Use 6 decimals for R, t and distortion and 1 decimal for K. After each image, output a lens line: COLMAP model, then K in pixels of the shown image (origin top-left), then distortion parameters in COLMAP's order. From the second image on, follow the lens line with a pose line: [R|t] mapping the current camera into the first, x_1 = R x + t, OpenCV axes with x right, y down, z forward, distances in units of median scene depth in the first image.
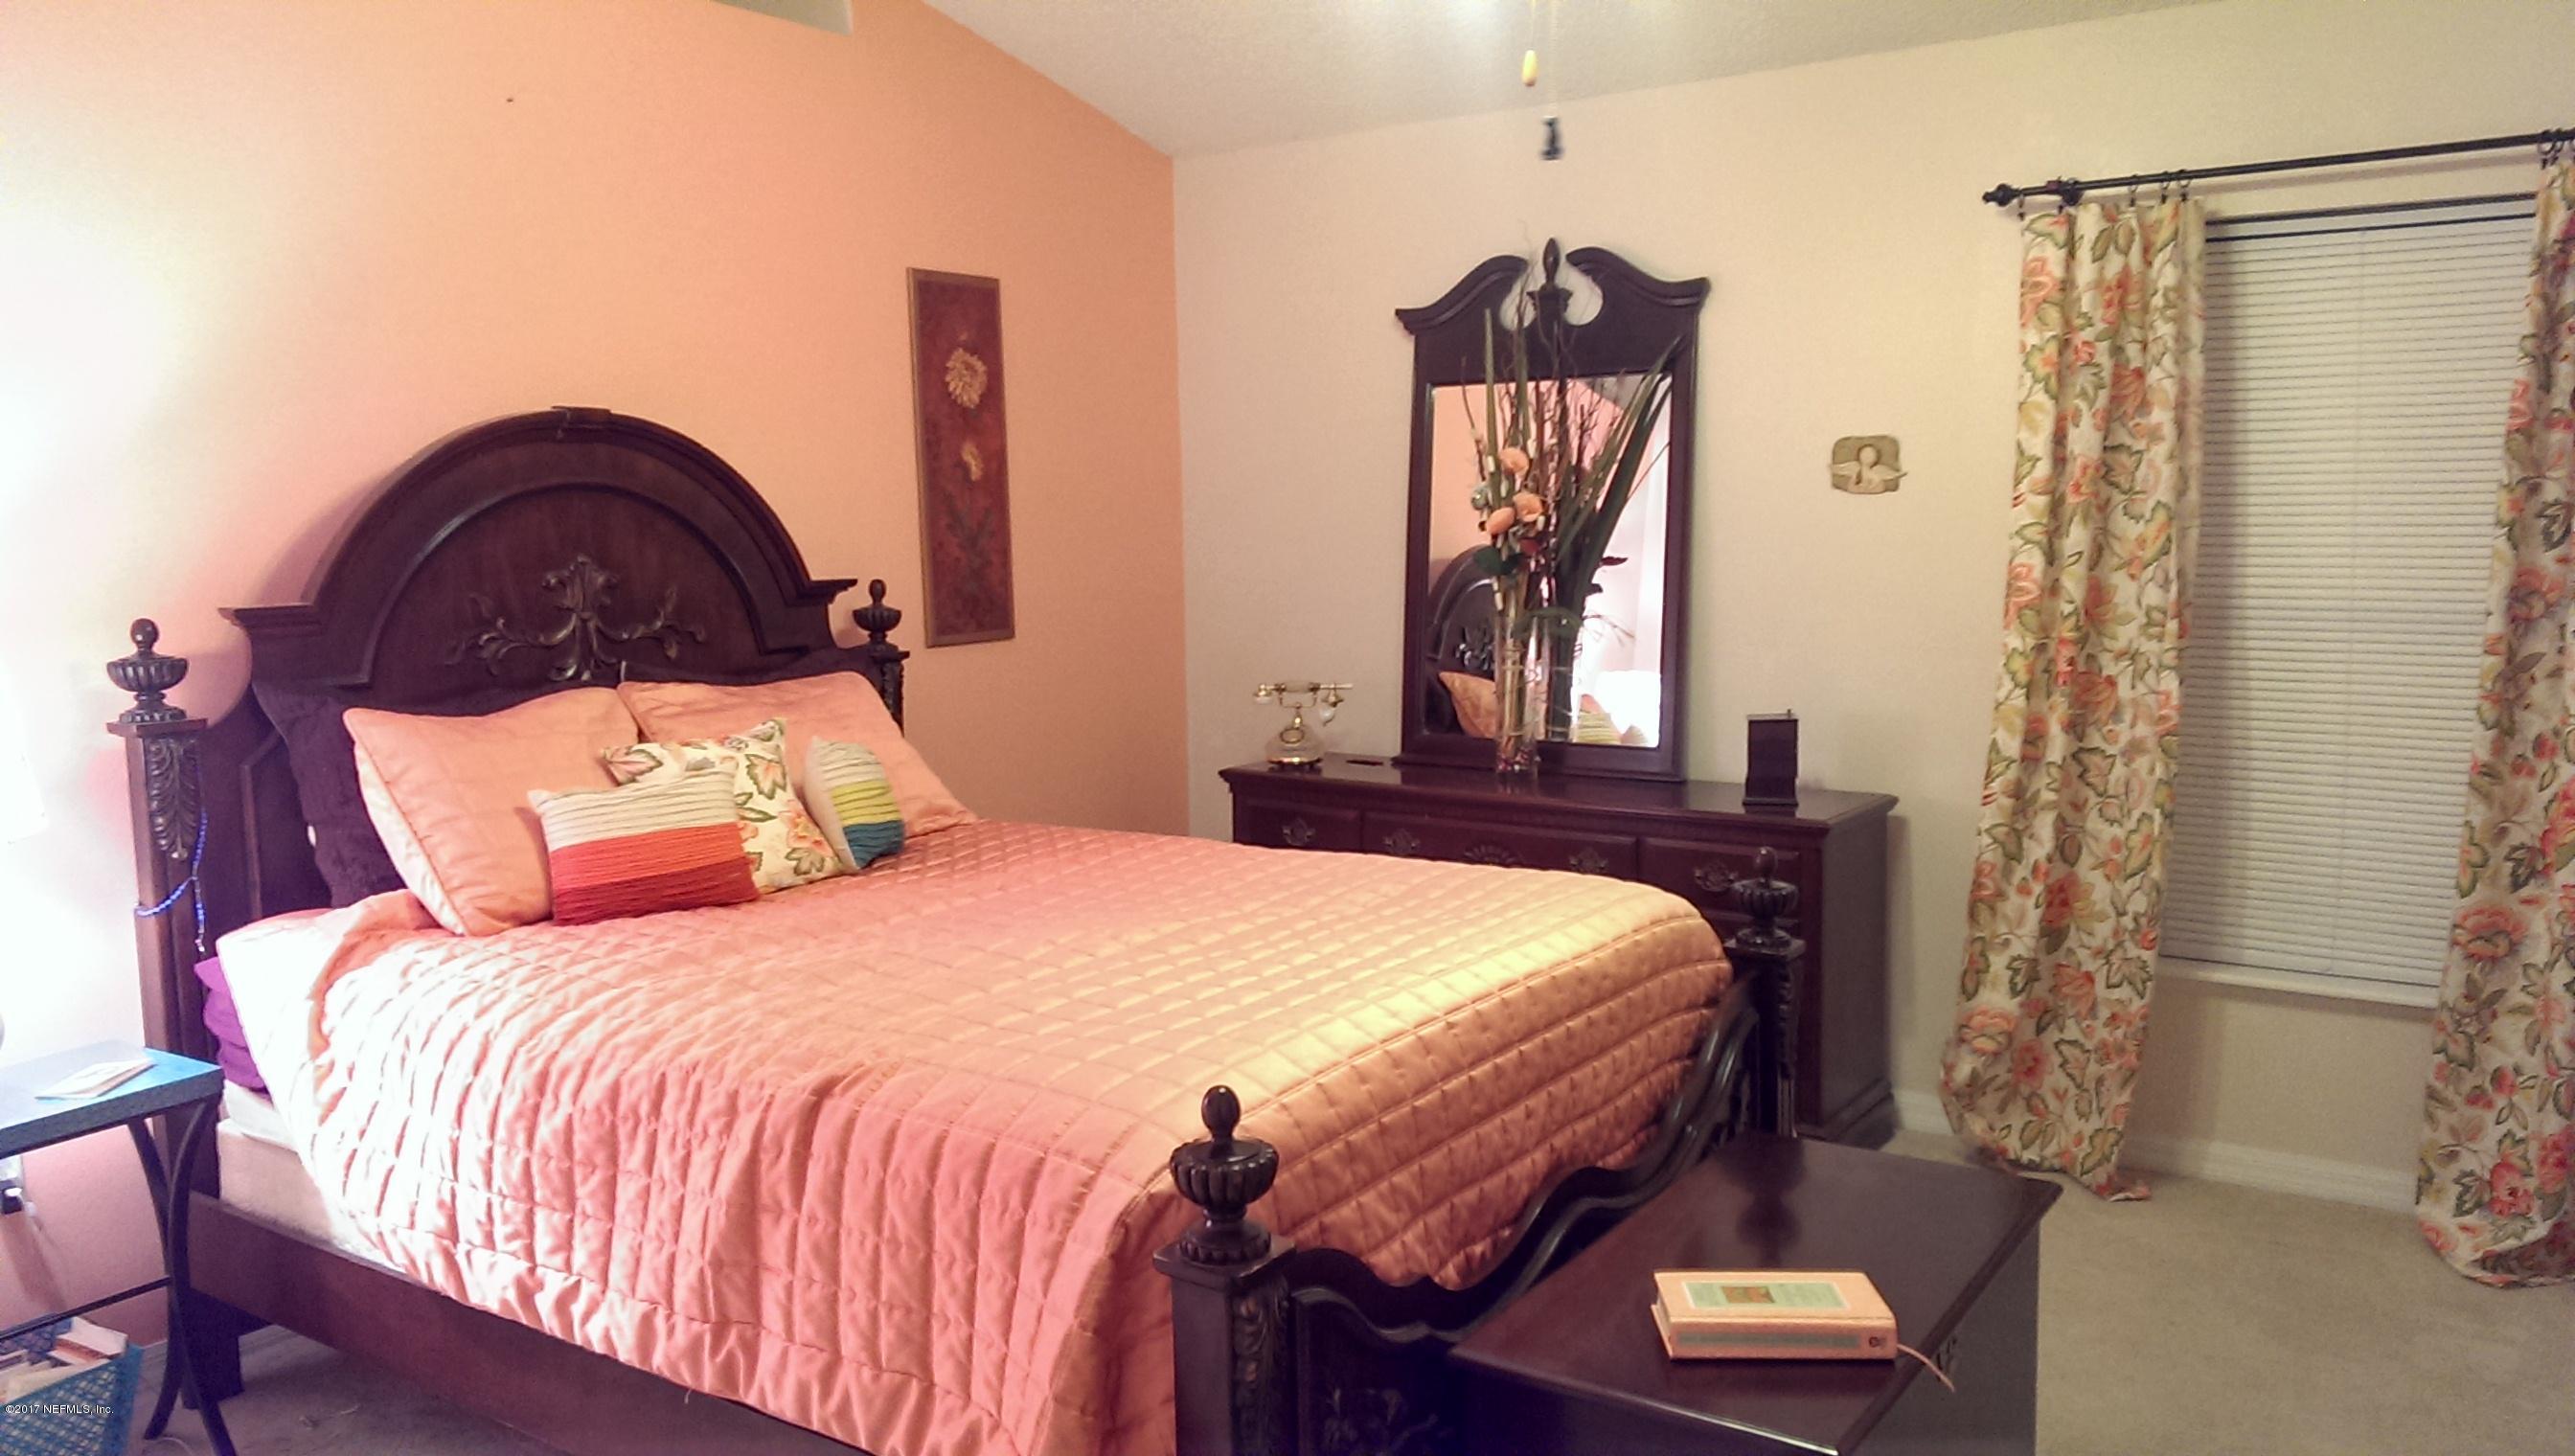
lens RADIAL K [[1925.4, 0, 1287.9], [0, 1925.4, 742.7], [0, 0, 1]] dist [0.061170, -0.008569]
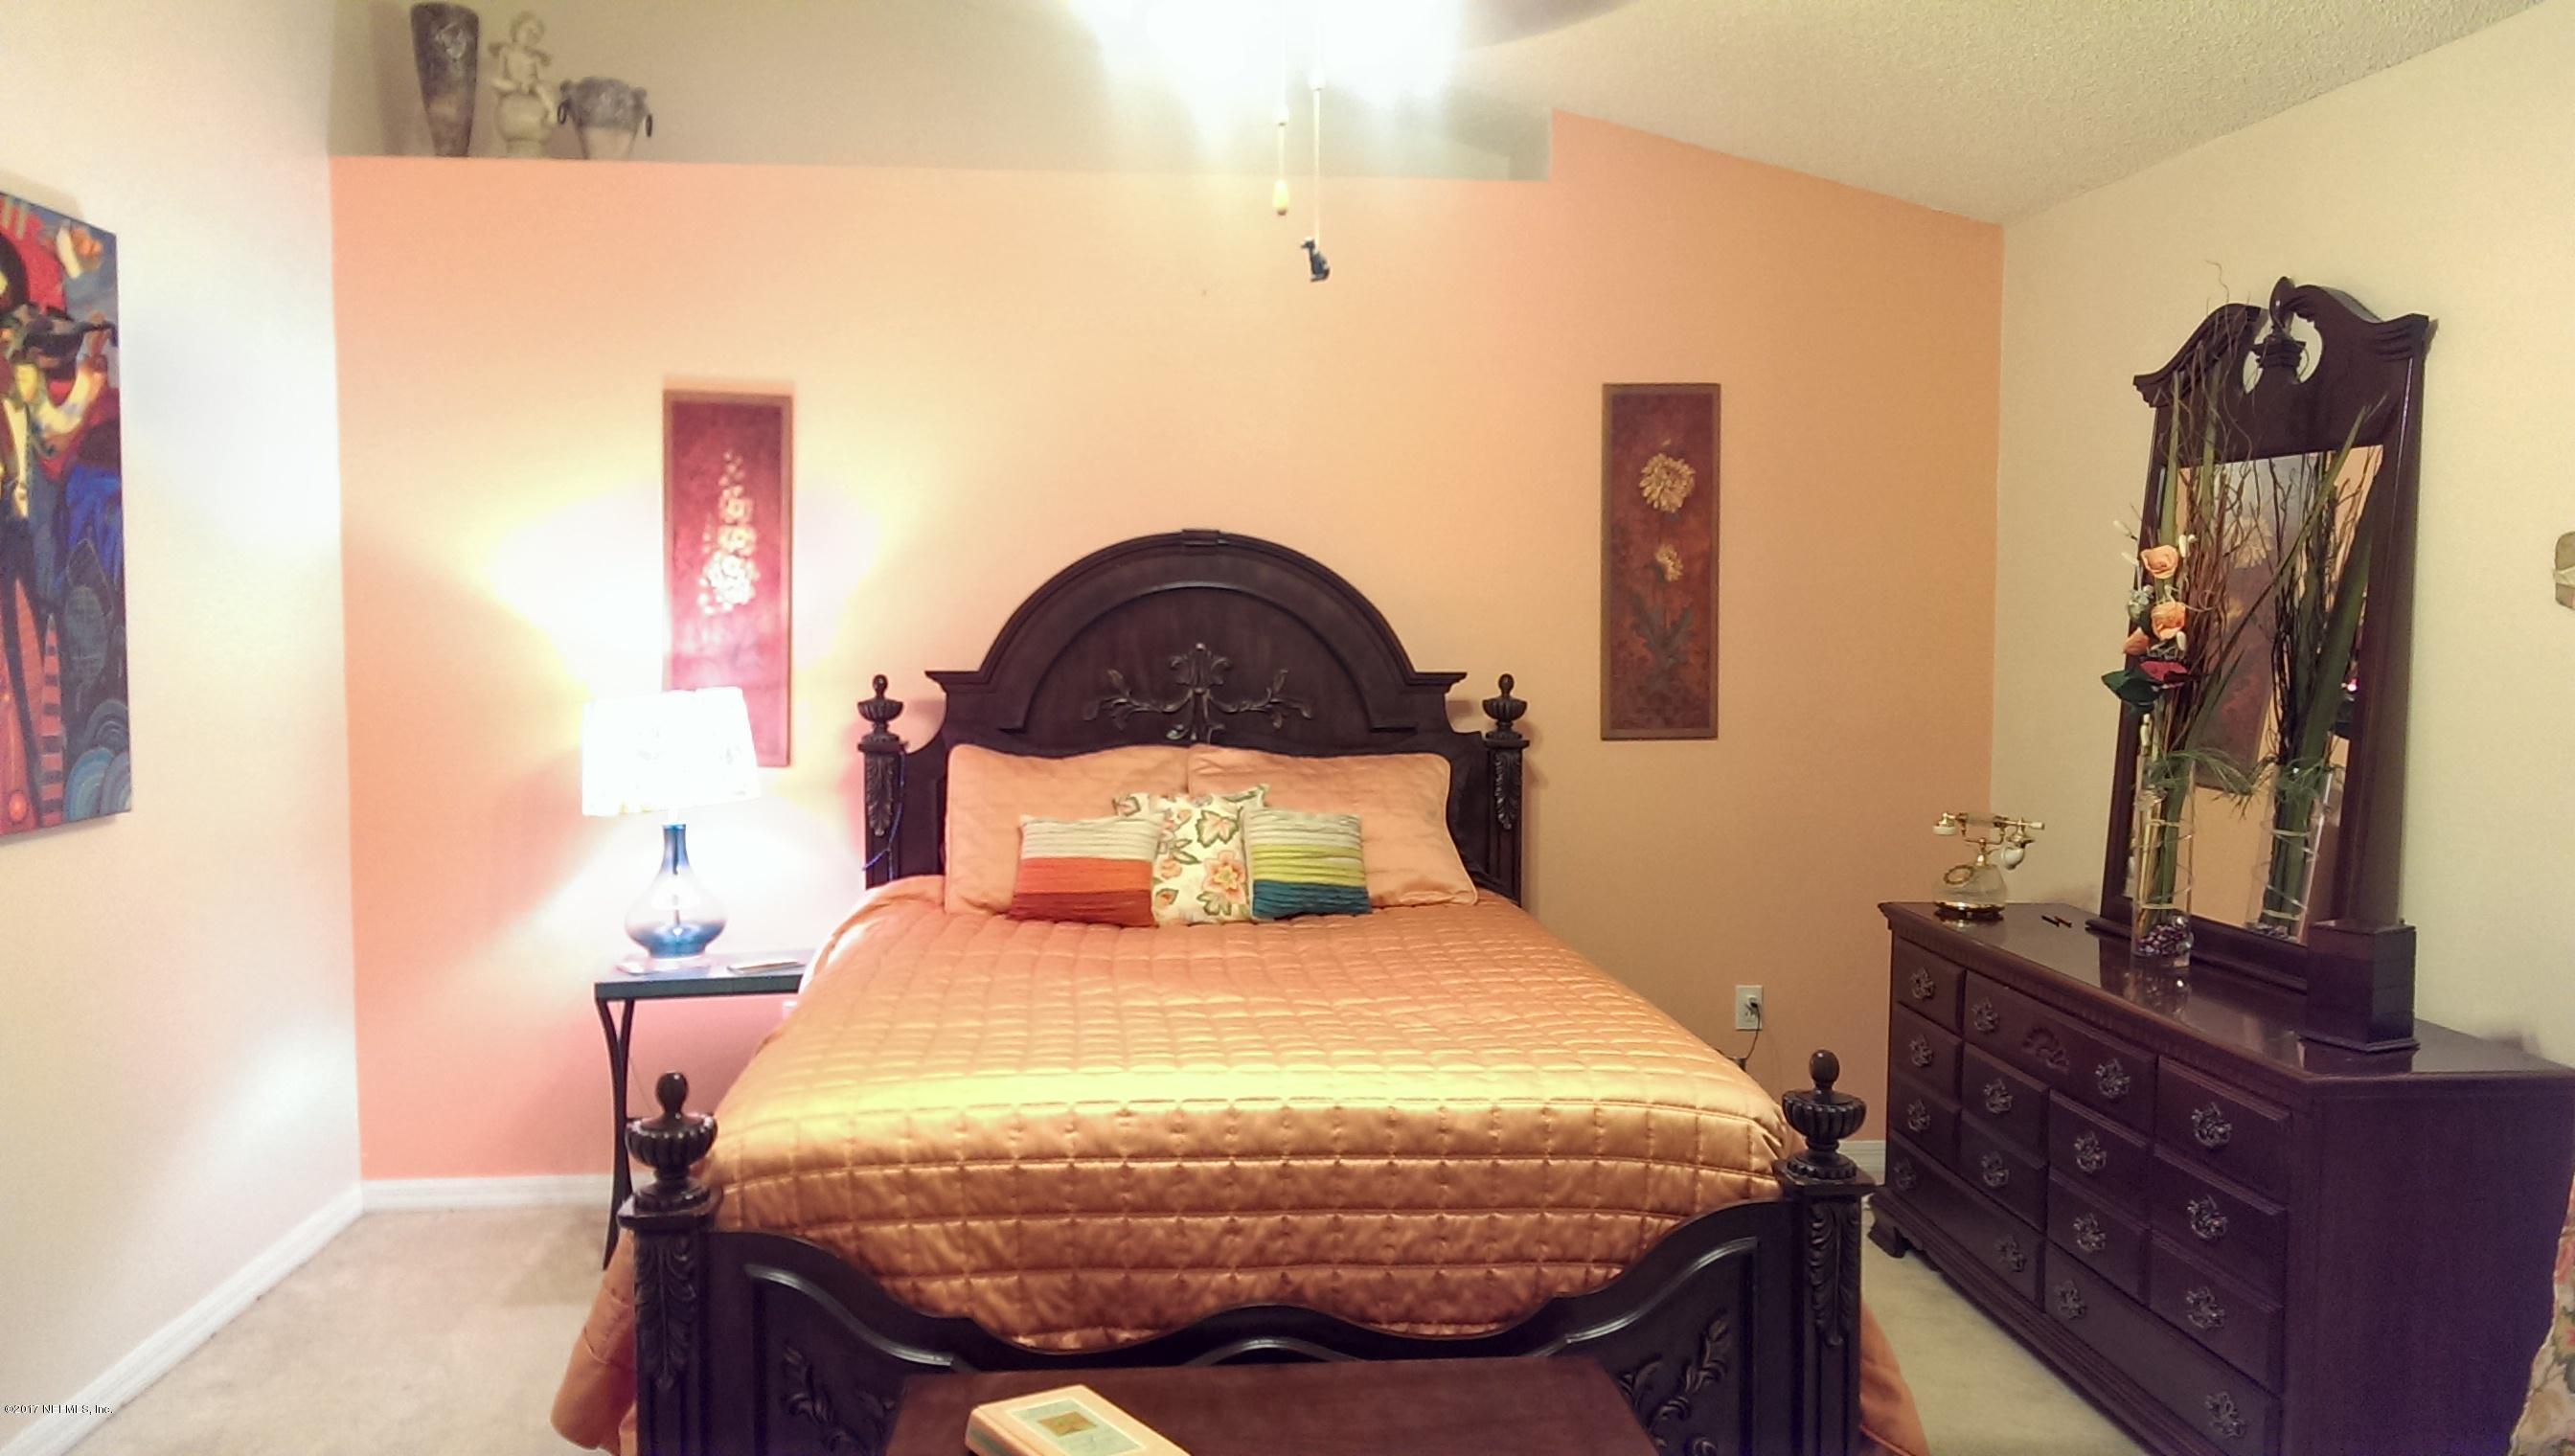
lens RADIAL K [[1925.4, 0, 1287.0], [0, 1925.4, 710.9], [0, 0, 1]] dist [0.061170, -0.008569]
pose [[0.609374, 0.062769, -0.790395, 0.595093], [-0.108513, 0.994084, -0.004717, -0.046912], [0.785423, 0.088643, 0.612580, 0.253499]]
